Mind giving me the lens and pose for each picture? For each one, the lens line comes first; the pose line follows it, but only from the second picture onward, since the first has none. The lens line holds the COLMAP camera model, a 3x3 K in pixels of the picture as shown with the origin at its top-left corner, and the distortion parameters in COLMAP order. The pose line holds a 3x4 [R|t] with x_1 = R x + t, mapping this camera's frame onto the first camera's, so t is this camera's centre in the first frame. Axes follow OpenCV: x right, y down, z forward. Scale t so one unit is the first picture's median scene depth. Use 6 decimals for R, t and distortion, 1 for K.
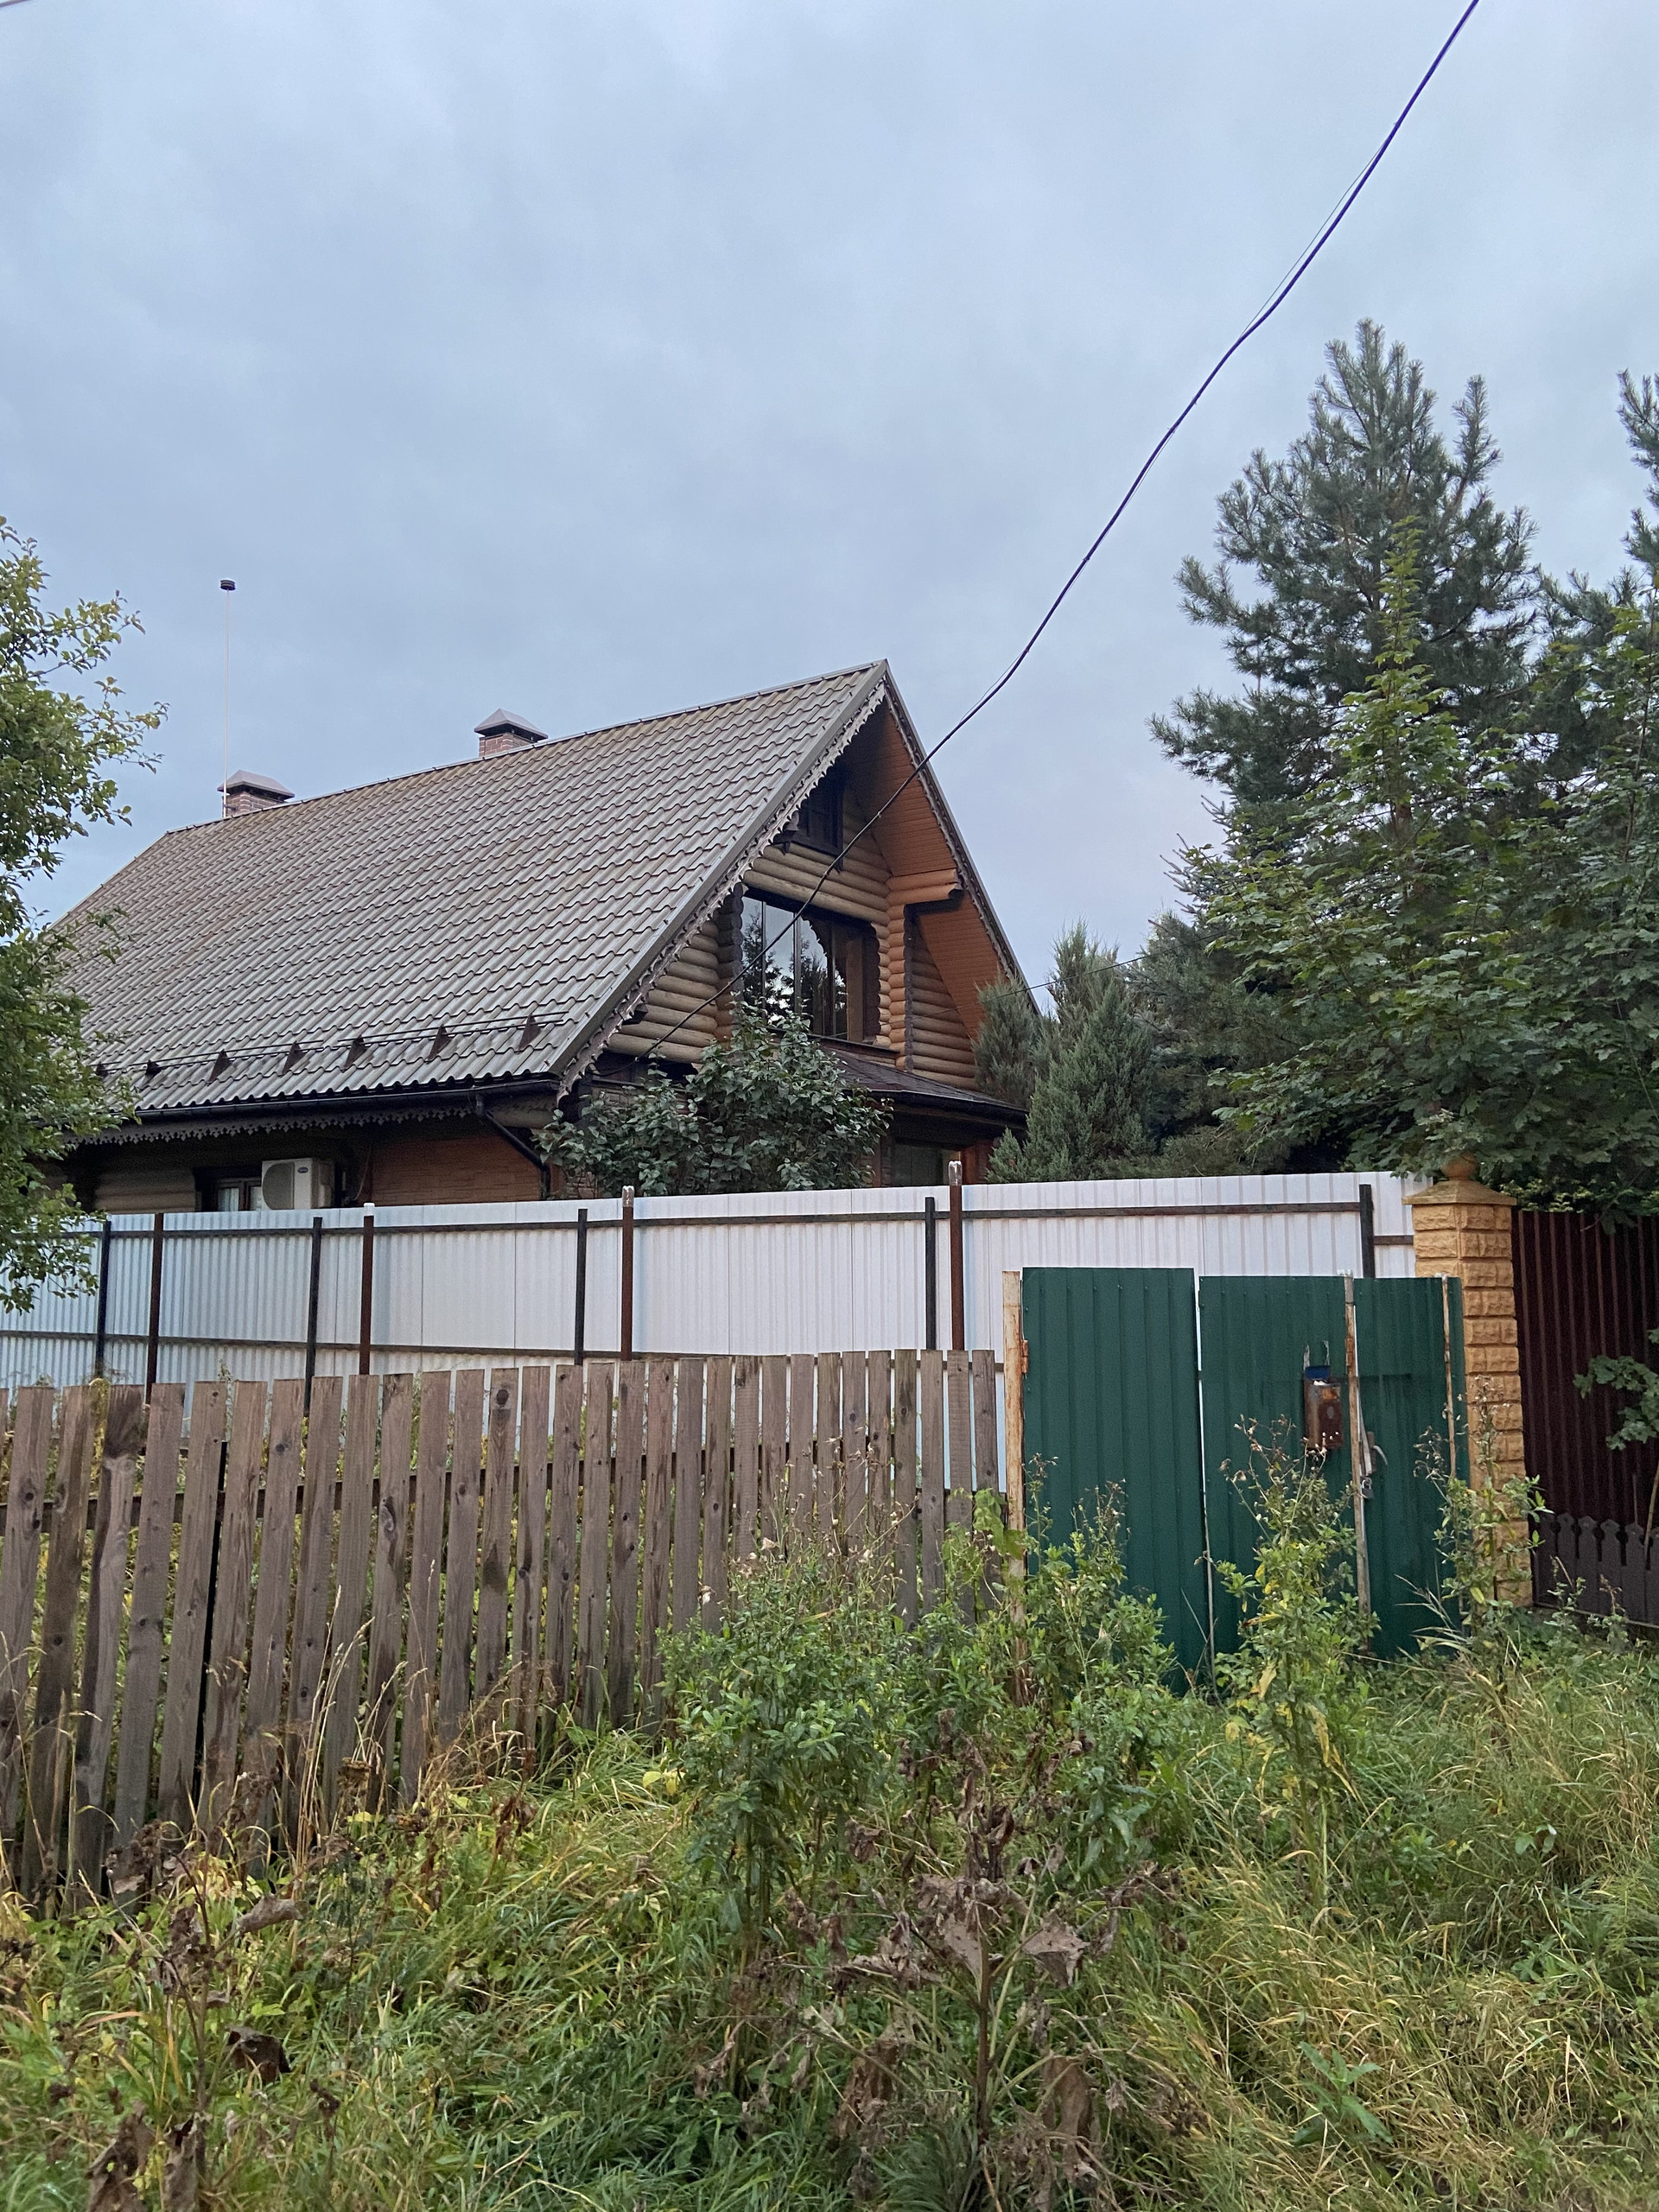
lens RADIAL K [[1621.6, 0, 849.7], [0, 1621.6, 1122.6], [0, 0, 1]] dist [0.128208, -0.130351]
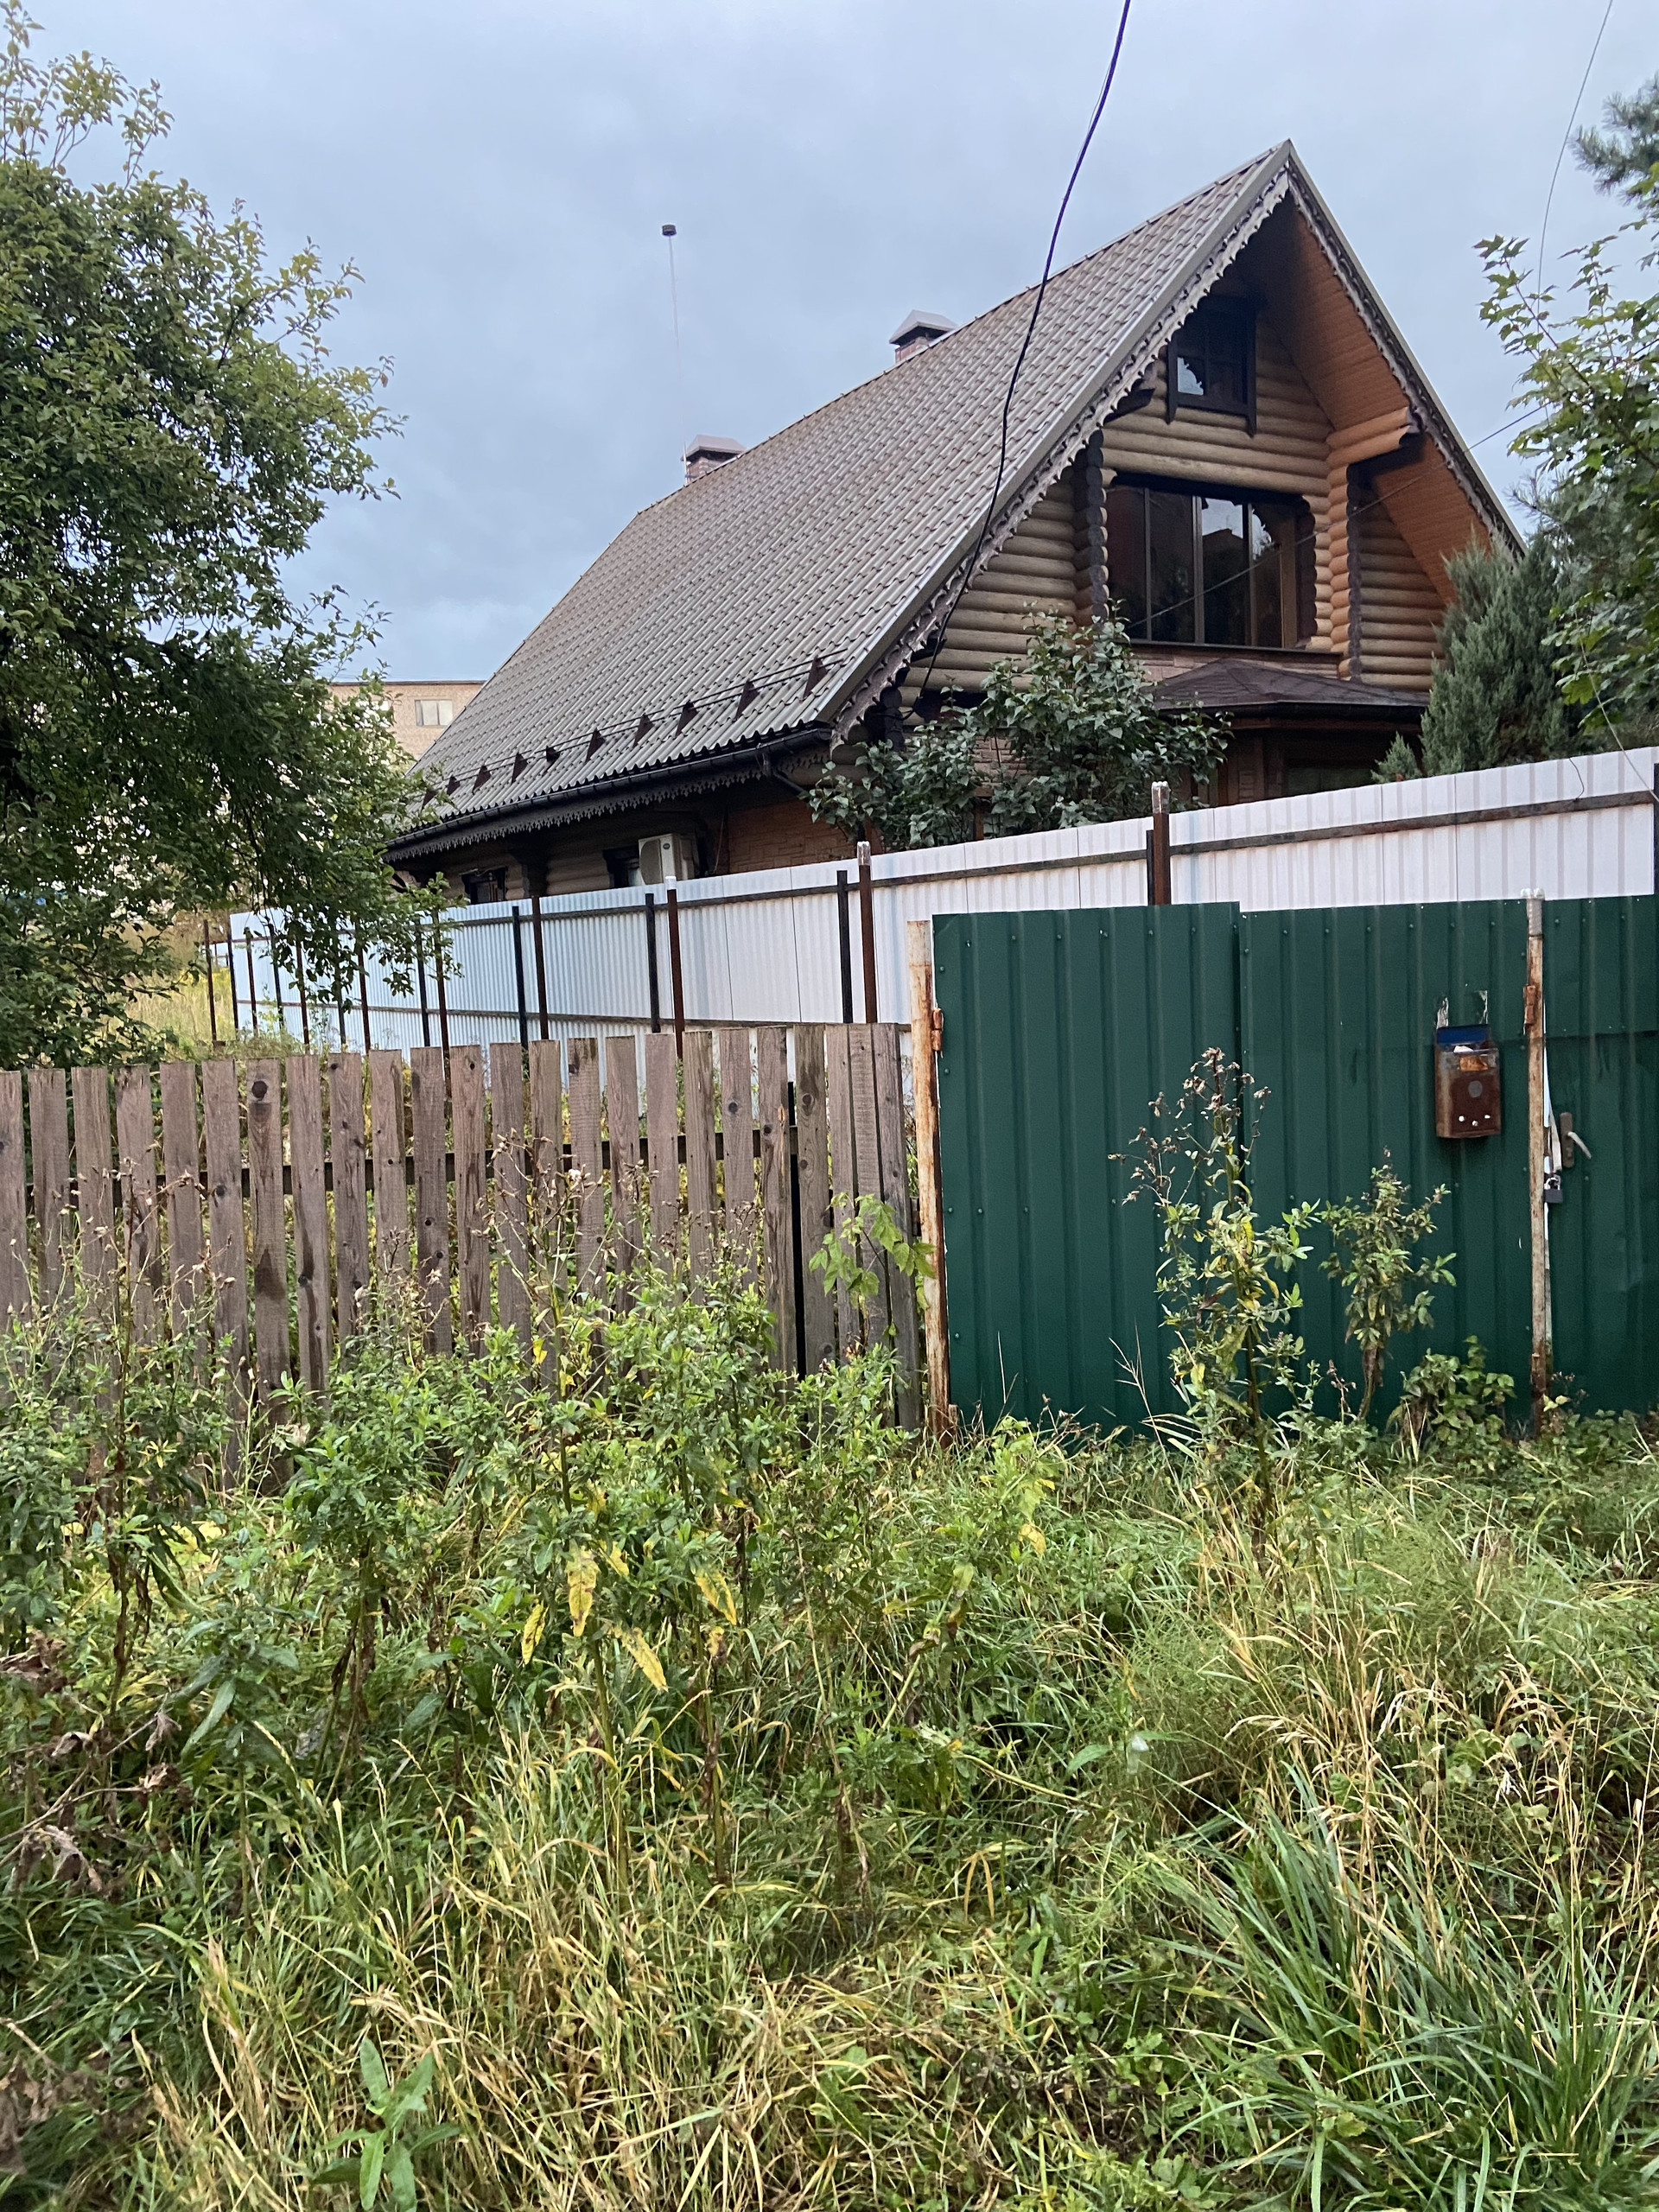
lens RADIAL K [[1635.6, 0, 829.5], [0, 1635.6, 1106.0], [0, 0, 1]] dist [0.116133, -0.127202]
pose [[0.922714, -0.004541, -0.385460, 0.162212], [0.078965, 0.980953, 0.177471, 0.016596], [0.377312, -0.194193, 0.905497, 0.119911]]
